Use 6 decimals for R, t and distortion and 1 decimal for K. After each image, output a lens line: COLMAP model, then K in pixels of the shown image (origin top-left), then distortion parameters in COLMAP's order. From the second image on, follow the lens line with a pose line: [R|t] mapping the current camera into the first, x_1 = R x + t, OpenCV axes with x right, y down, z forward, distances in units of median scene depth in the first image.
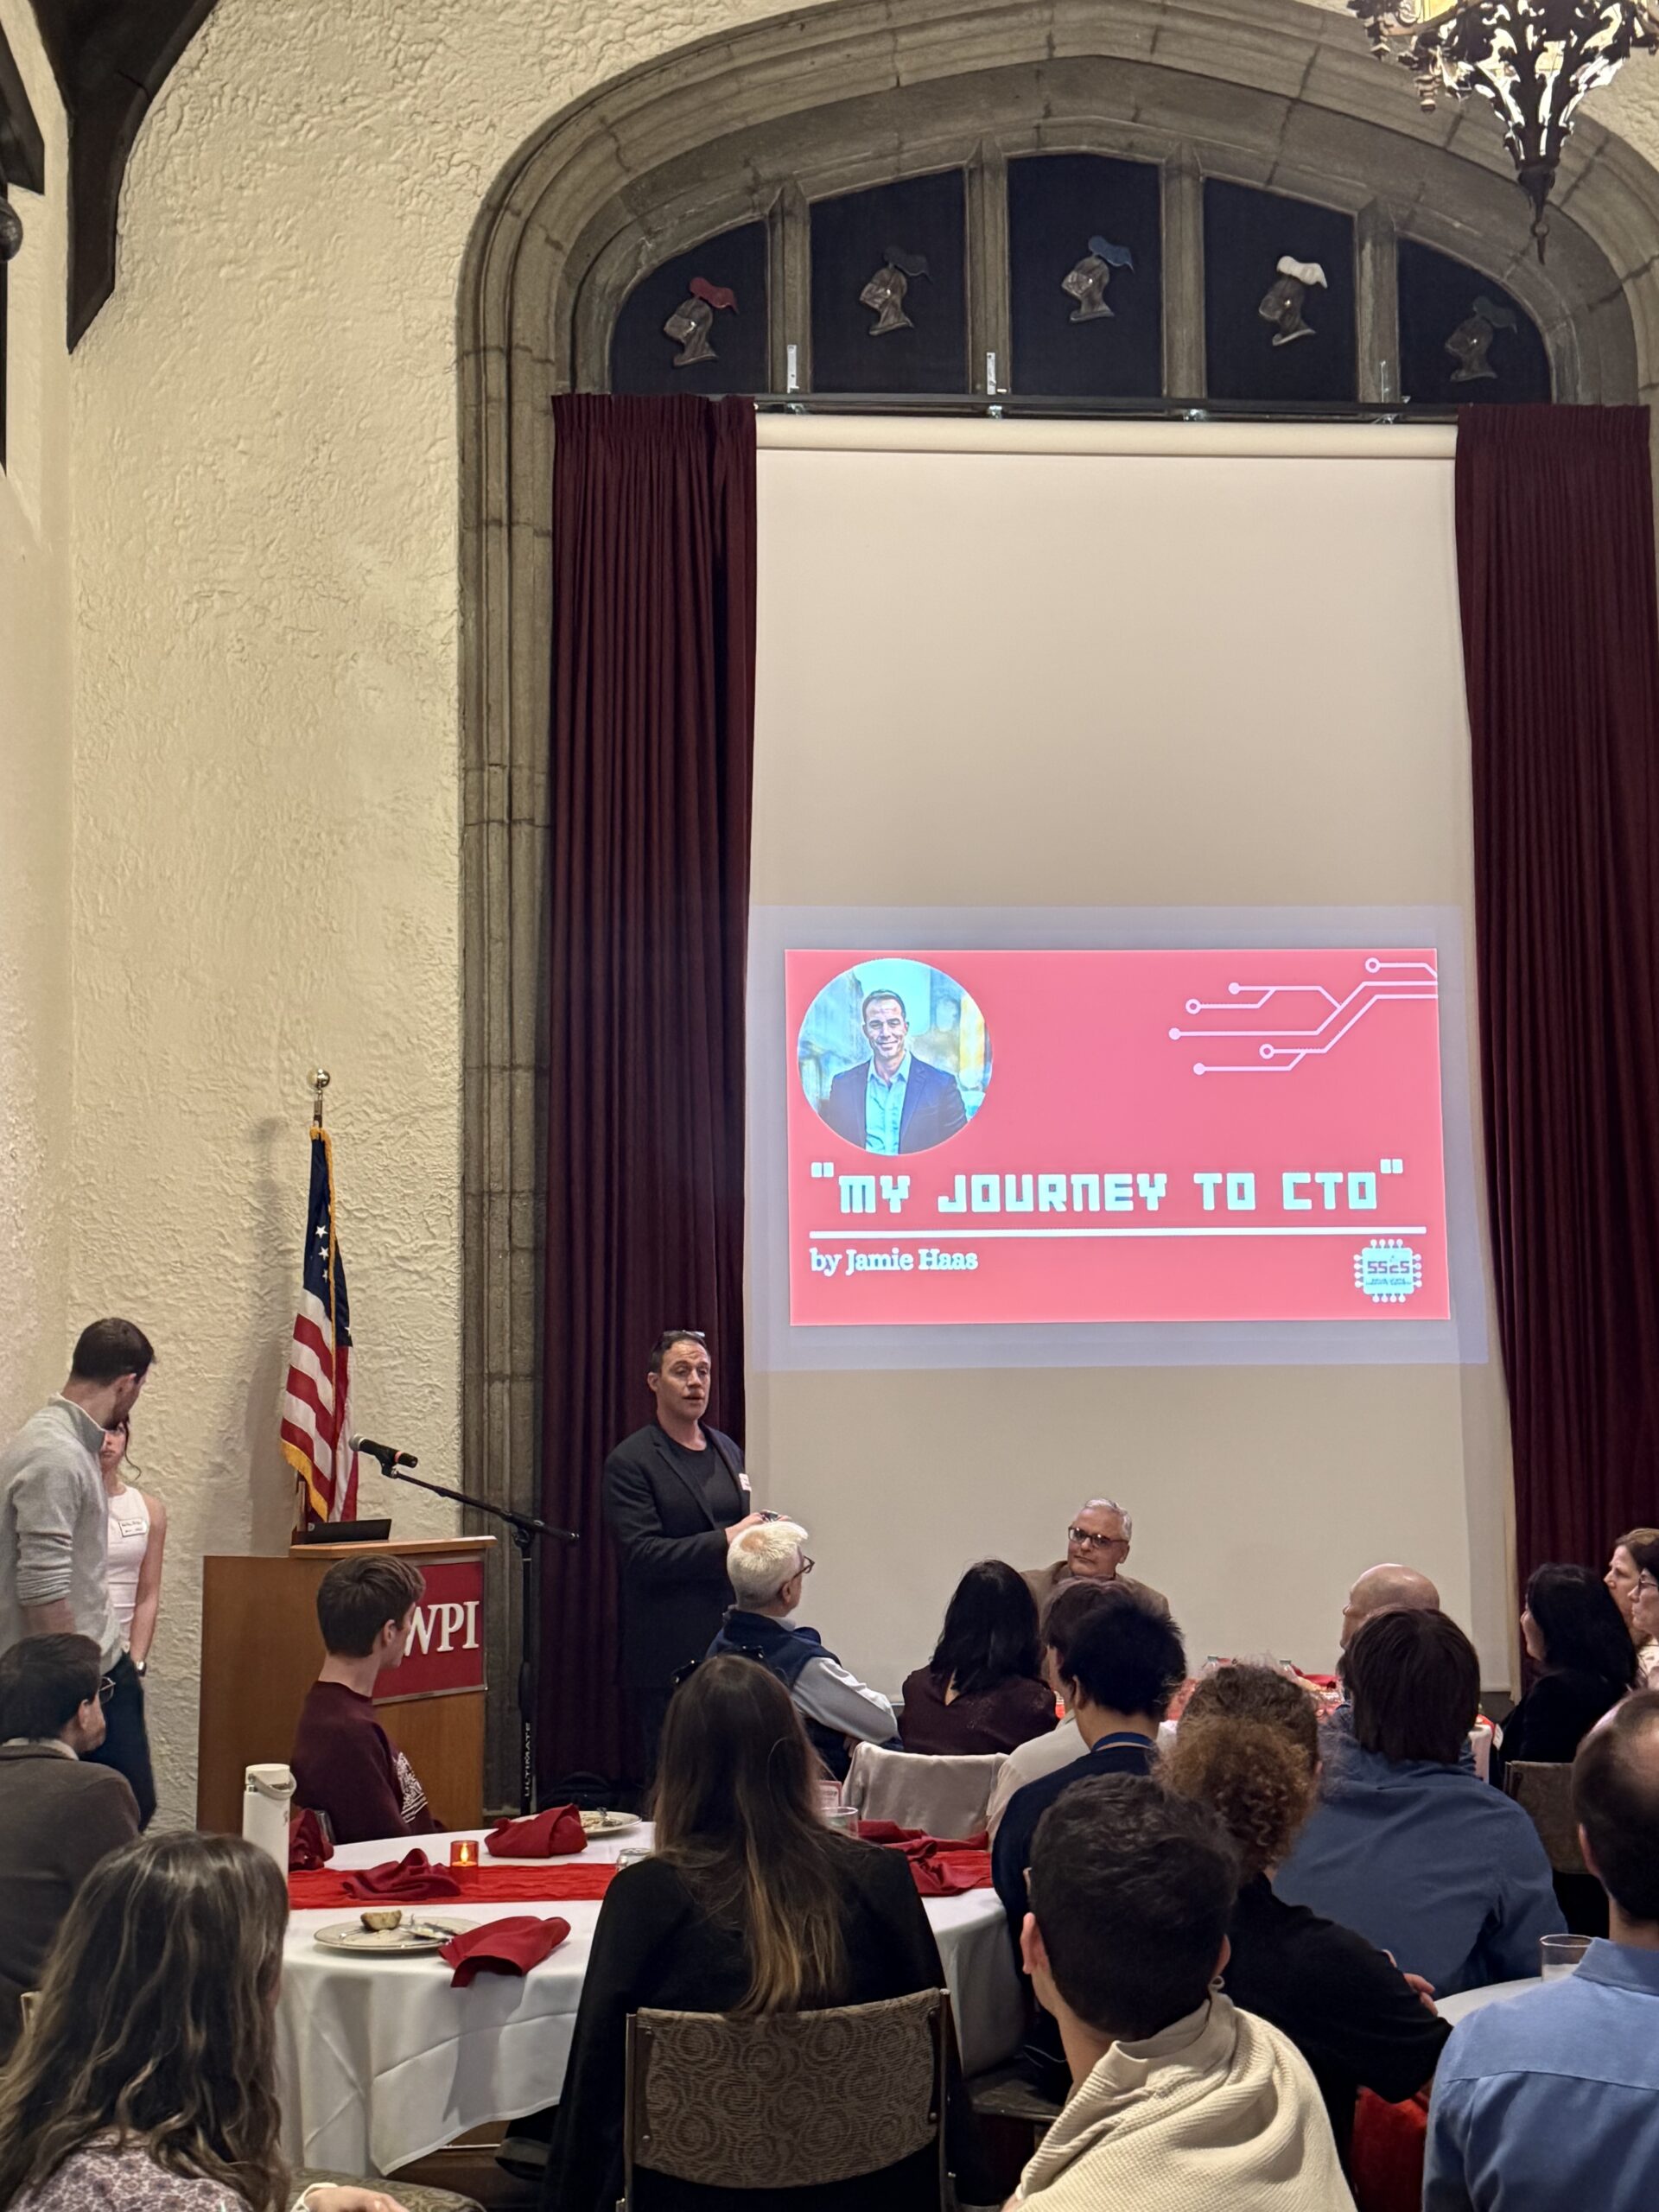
lens RADIAL K [[2882.6, 0, 815.9], [0, 2882.6, 1090.2], [0, 0, 1]] dist [0.171066, -0.293647]
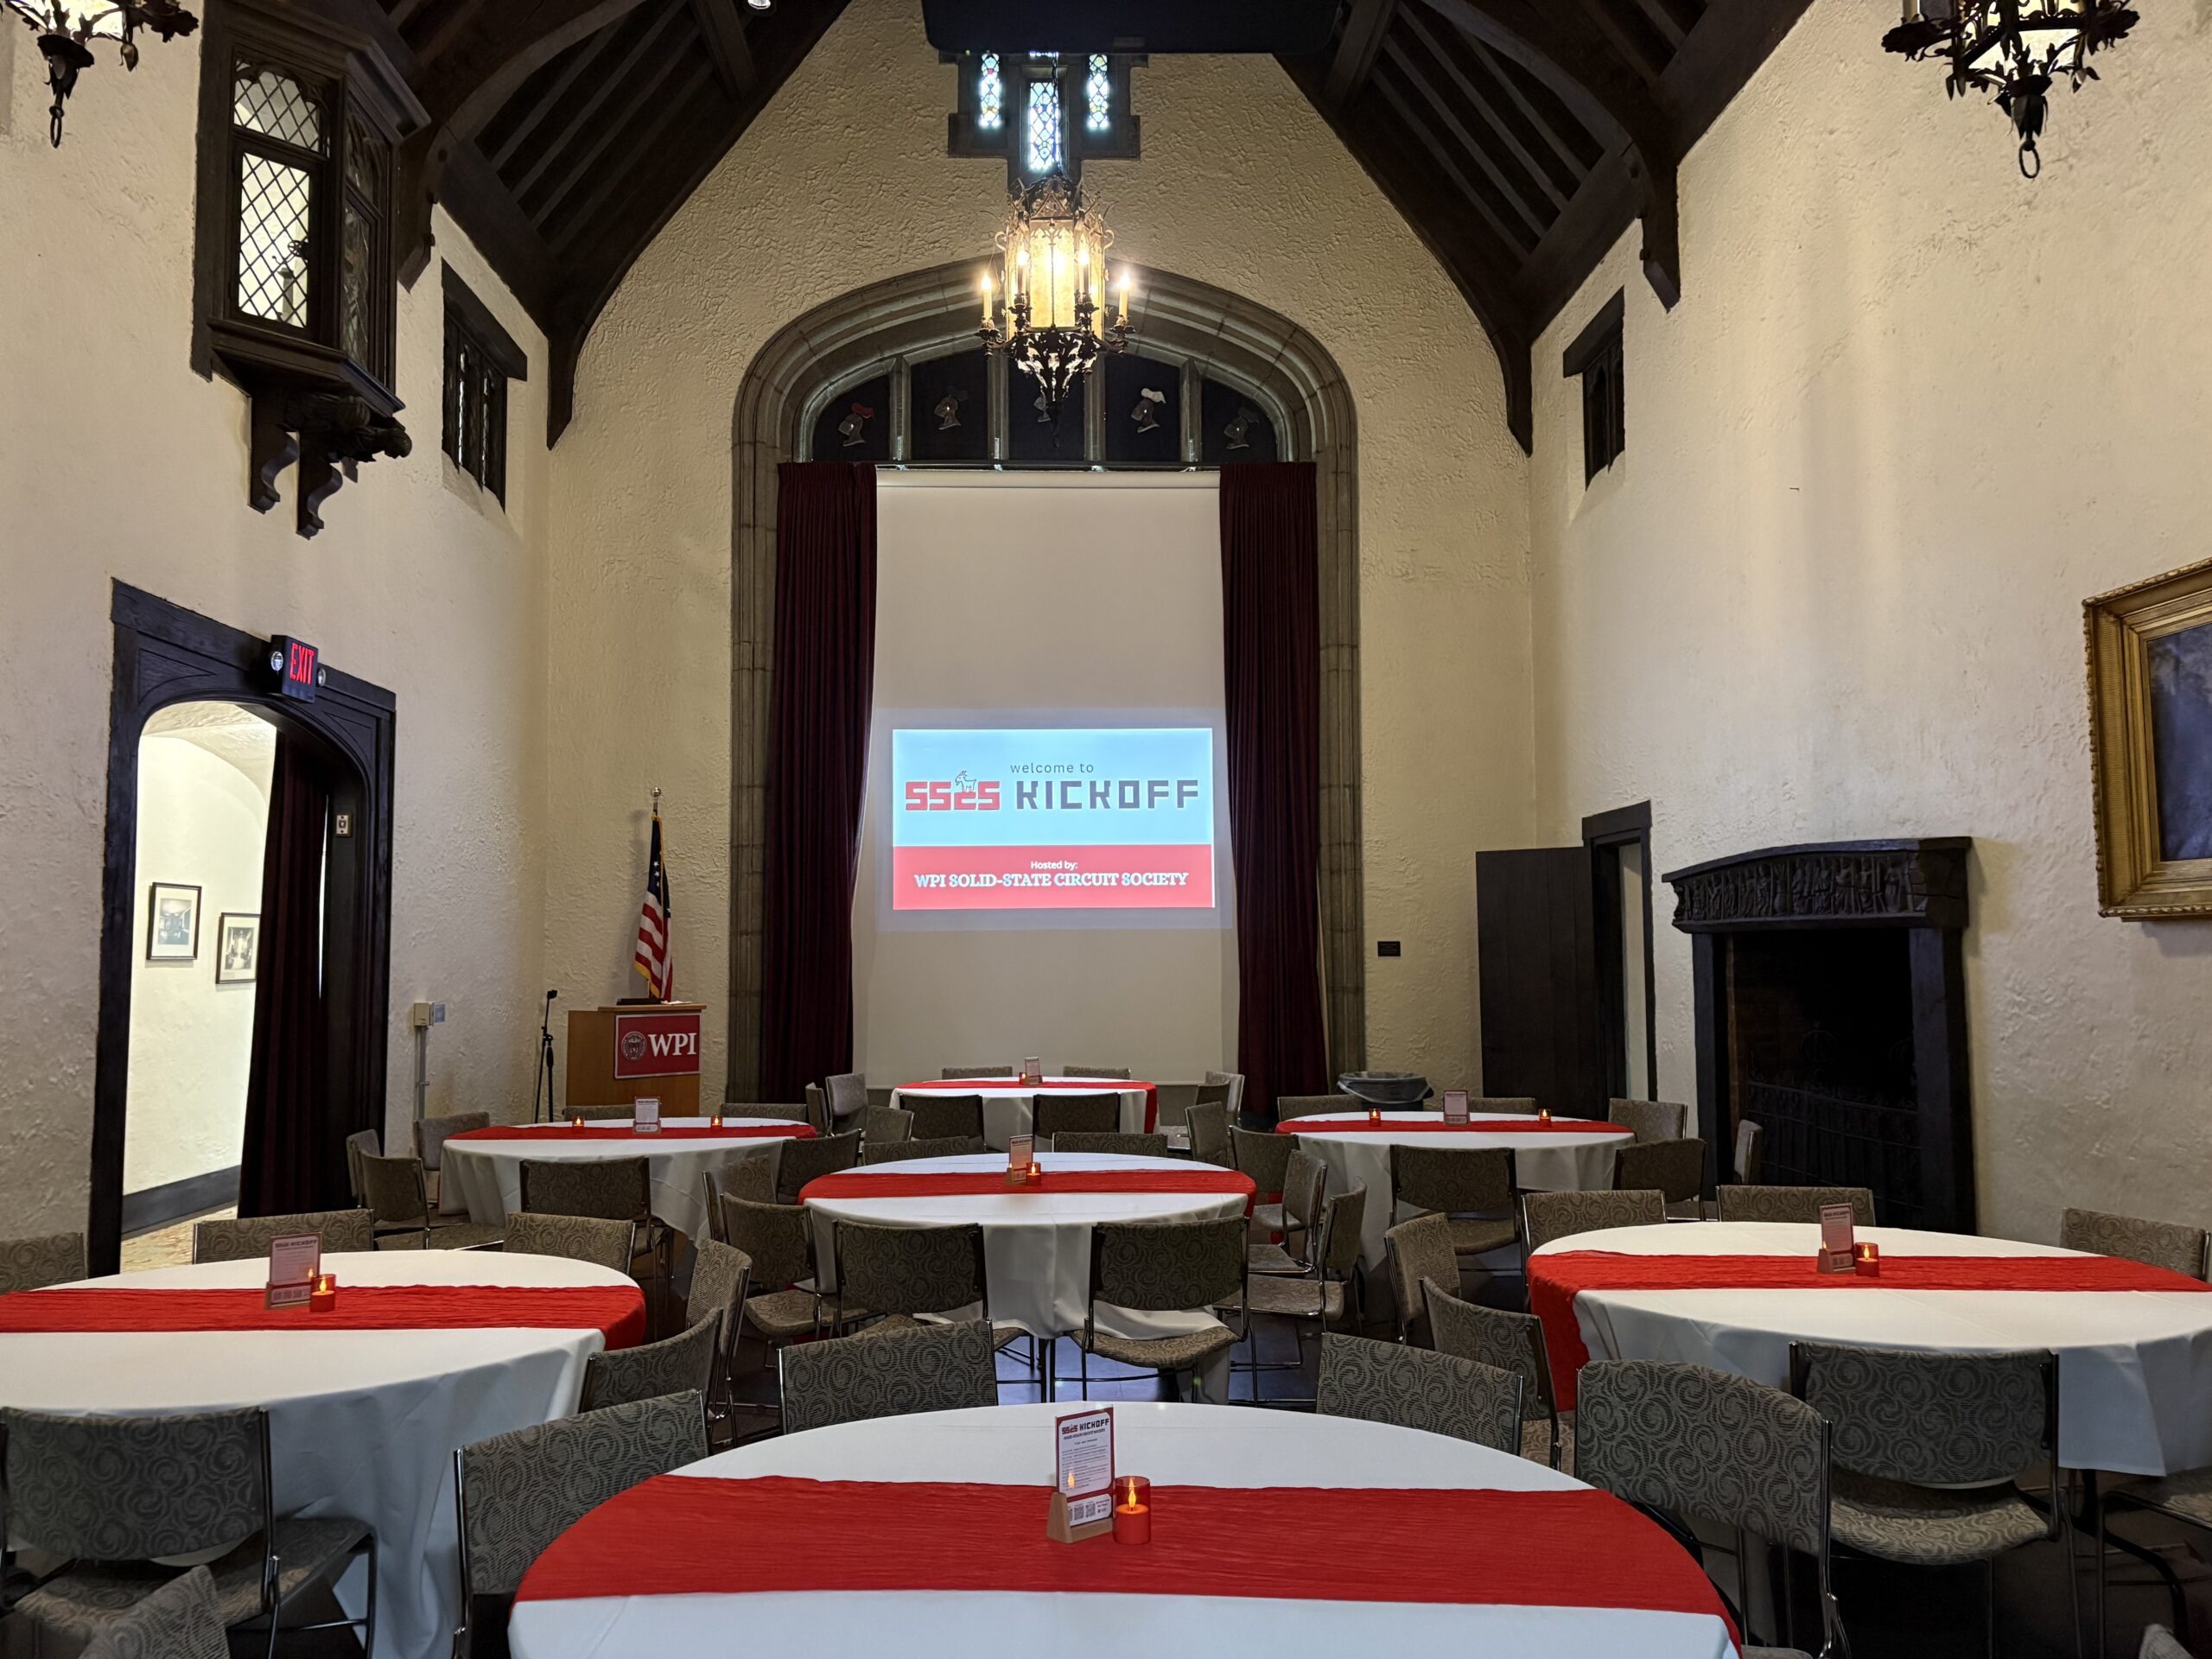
lens RADIAL K [[1669.0, 0, 1097.8], [0, 1669.0, 840.1], [0, 0, 1]] dist [0.052163, -0.062970]
pose [[0.997555, 0.001875, -0.069862, 0.226155], [0.000582, 0.999382, 0.035136, -0.011273], [0.069885, -0.035090, 0.996938, -0.195188]]
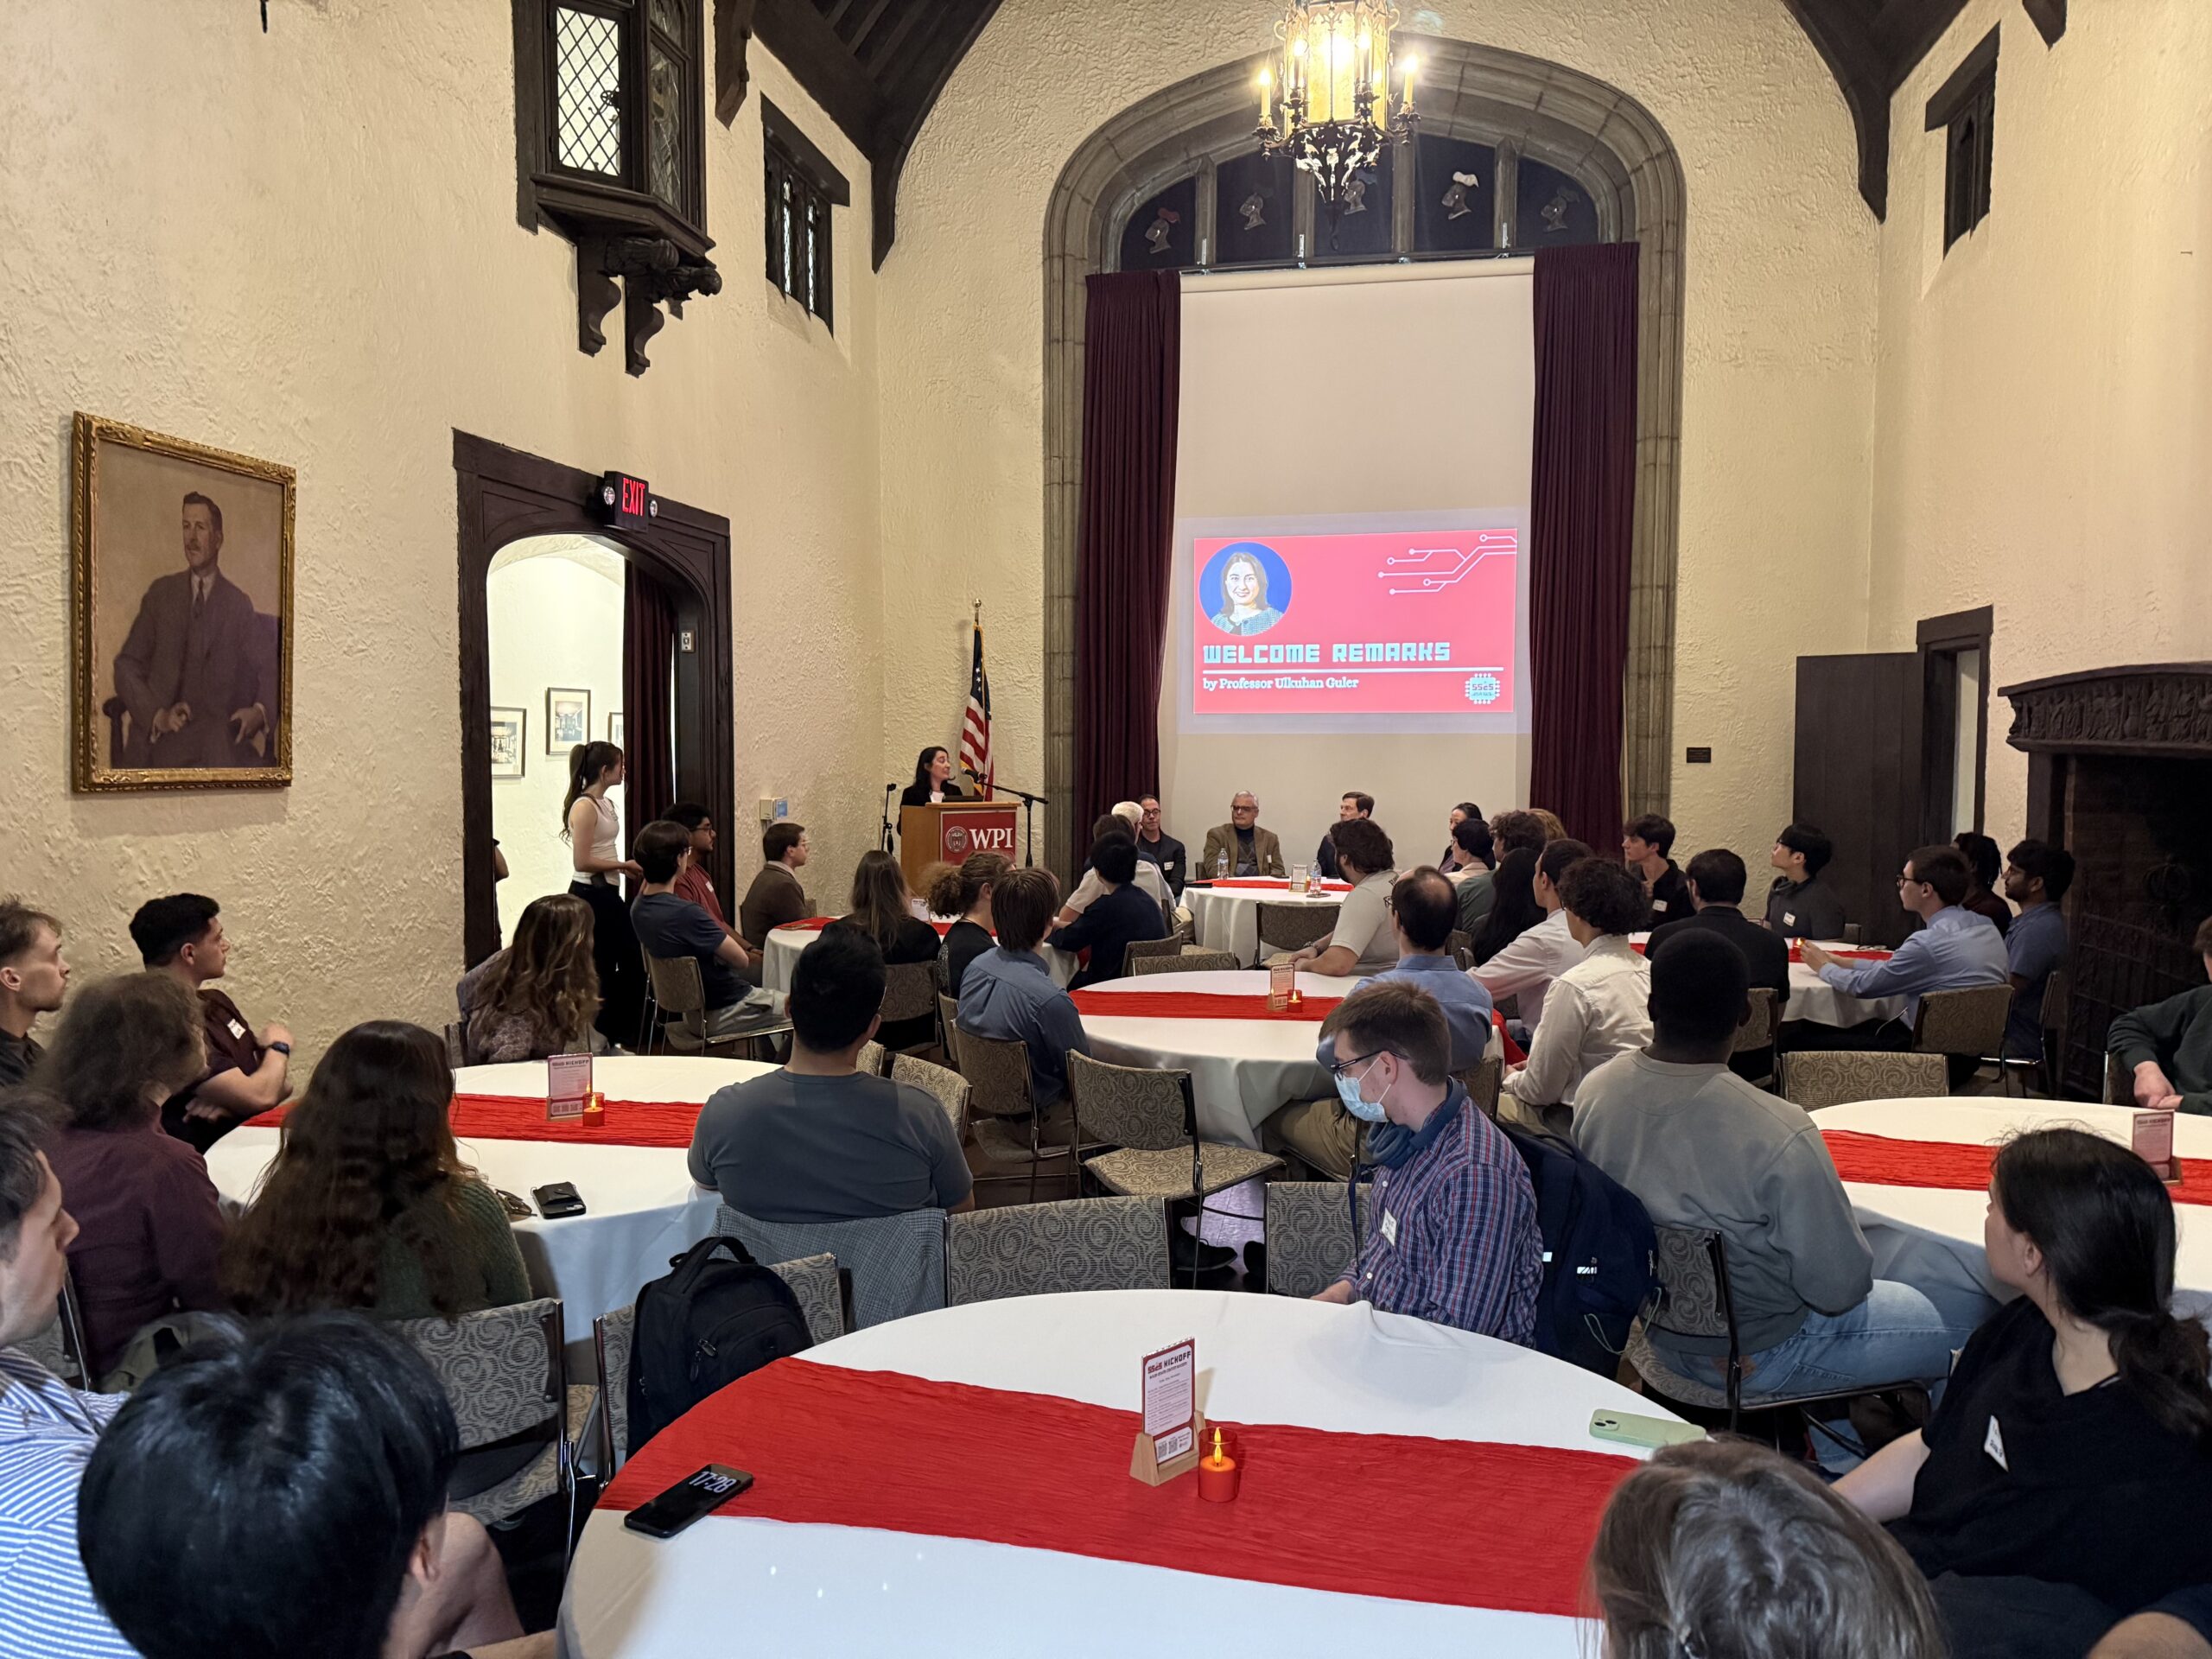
lens RADIAL K [[1543.9, 0, 1103.6], [0, 1543.9, 815.2], [0, 0, 1]] dist [0.161577, -0.326234]
pose [[0.960547, 0.030535, -0.276436, 0.256464], [0.013729, 0.987537, 0.156788, -0.027820], [0.277778, -0.154398, 0.948156, -0.152801]]
